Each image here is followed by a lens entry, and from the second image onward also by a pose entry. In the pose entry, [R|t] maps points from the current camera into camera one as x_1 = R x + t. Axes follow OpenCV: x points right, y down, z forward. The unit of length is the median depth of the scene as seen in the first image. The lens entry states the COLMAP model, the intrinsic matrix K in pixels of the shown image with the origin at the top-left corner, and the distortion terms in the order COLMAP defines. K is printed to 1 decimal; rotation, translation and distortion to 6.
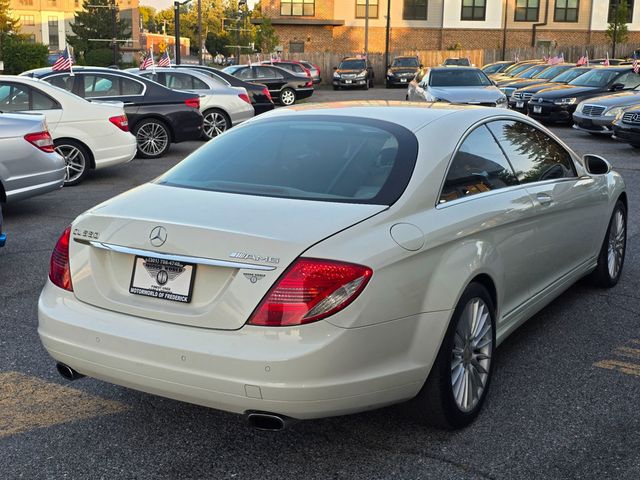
lens RADIAL K [[857.6, 0, 320.0], [0, 857.6, 240.0], [0, 0, 1]] dist [0.178899, -0.522377]
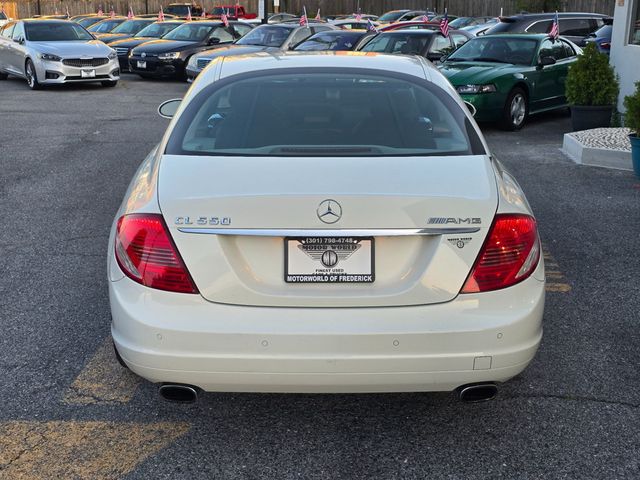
lens RADIAL K [[857.6, 0, 320.0], [0, 857.6, 240.0], [0, 0, 1]] dist [0.178899, -0.522377]
pose [[0.850050, -0.131225, 0.510093, -0.622134], [0.106397, 0.991283, 0.077709, -0.042407], [-0.515844, -0.011784, 0.856601, 0.266260]]
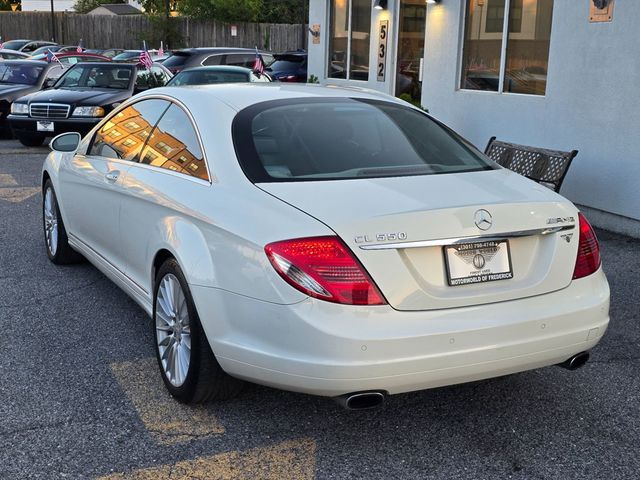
lens RADIAL K [[857.6, 0, 320.0], [0, 857.6, 240.0], [0, 0, 1]] dist [0.178899, -0.522377]
pose [[0.525542, -0.173989, 0.832786, -1.090047], [0.159070, 0.981698, 0.104716, -0.112251], [-0.835764, 0.077439, 0.543600, 0.607389]]
